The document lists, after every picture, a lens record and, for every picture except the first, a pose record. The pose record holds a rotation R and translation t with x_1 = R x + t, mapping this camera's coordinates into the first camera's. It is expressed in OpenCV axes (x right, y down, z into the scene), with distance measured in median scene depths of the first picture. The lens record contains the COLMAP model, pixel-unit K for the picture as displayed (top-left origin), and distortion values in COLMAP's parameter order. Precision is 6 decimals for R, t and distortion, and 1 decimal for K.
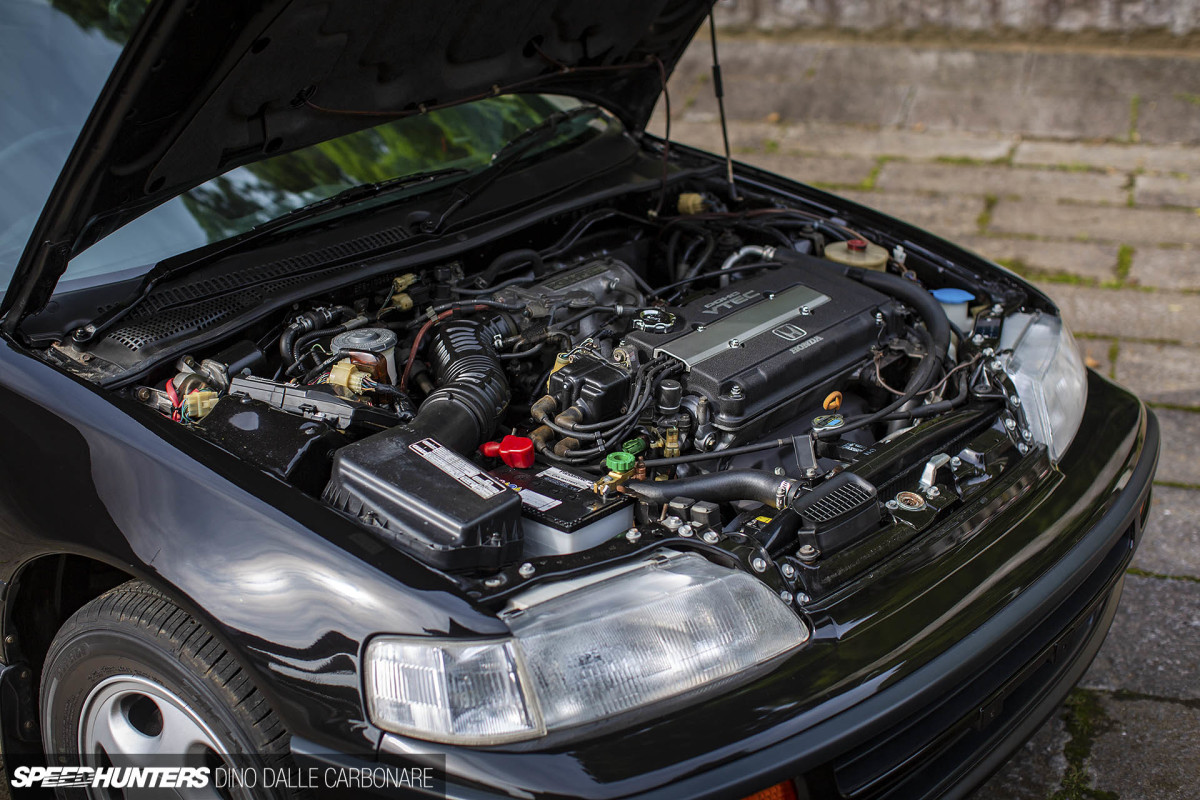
lens RADIAL K [[1725.1, 0, 579.6], [0, 1725.1, 406.0], [0, 0, 1]] dist [-0.096735, 0.000000]
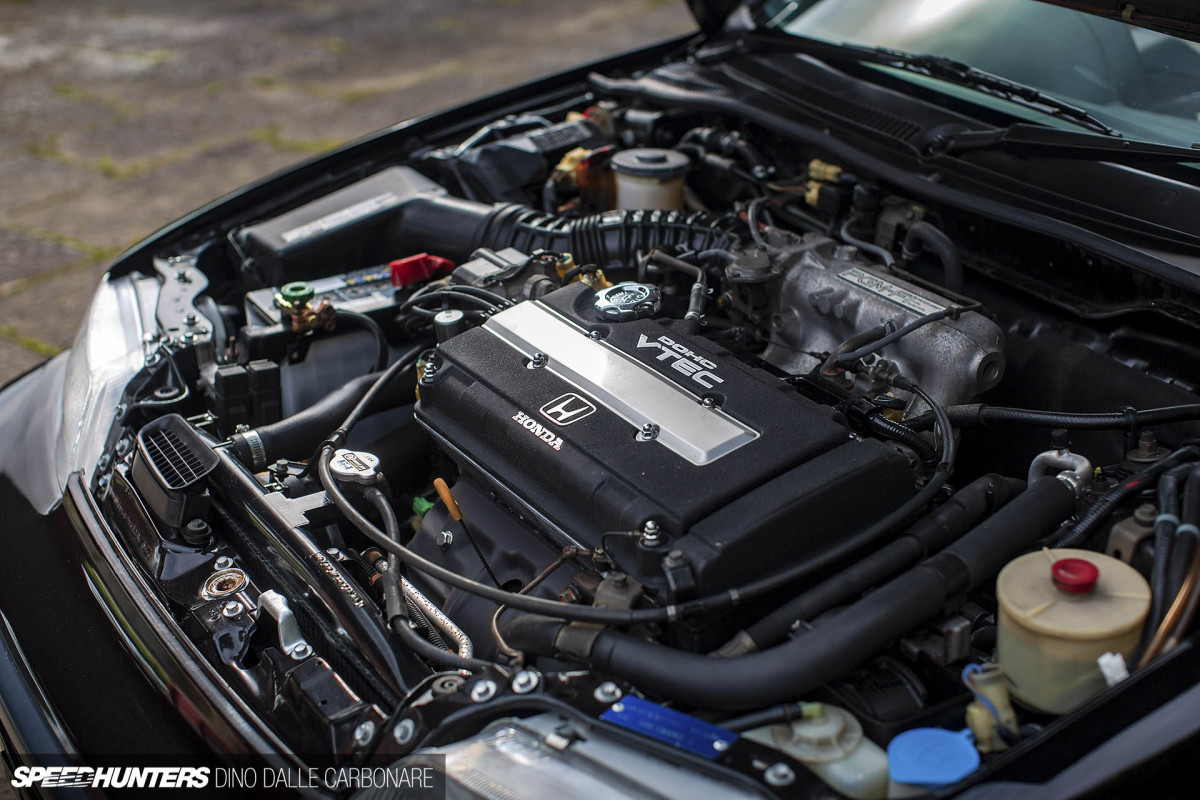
lens RADIAL K [[1725.1, 0, 600.1], [0, 1725.1, 400.0], [0, 0, 1]] dist [-0.096735, 0.000000]
pose [[-0.302325, 0.420713, -0.855337, 0.615630], [-0.335834, 0.792777, 0.508645, -0.345539], [0.892085, 0.441027, -0.098387, 1.050863]]
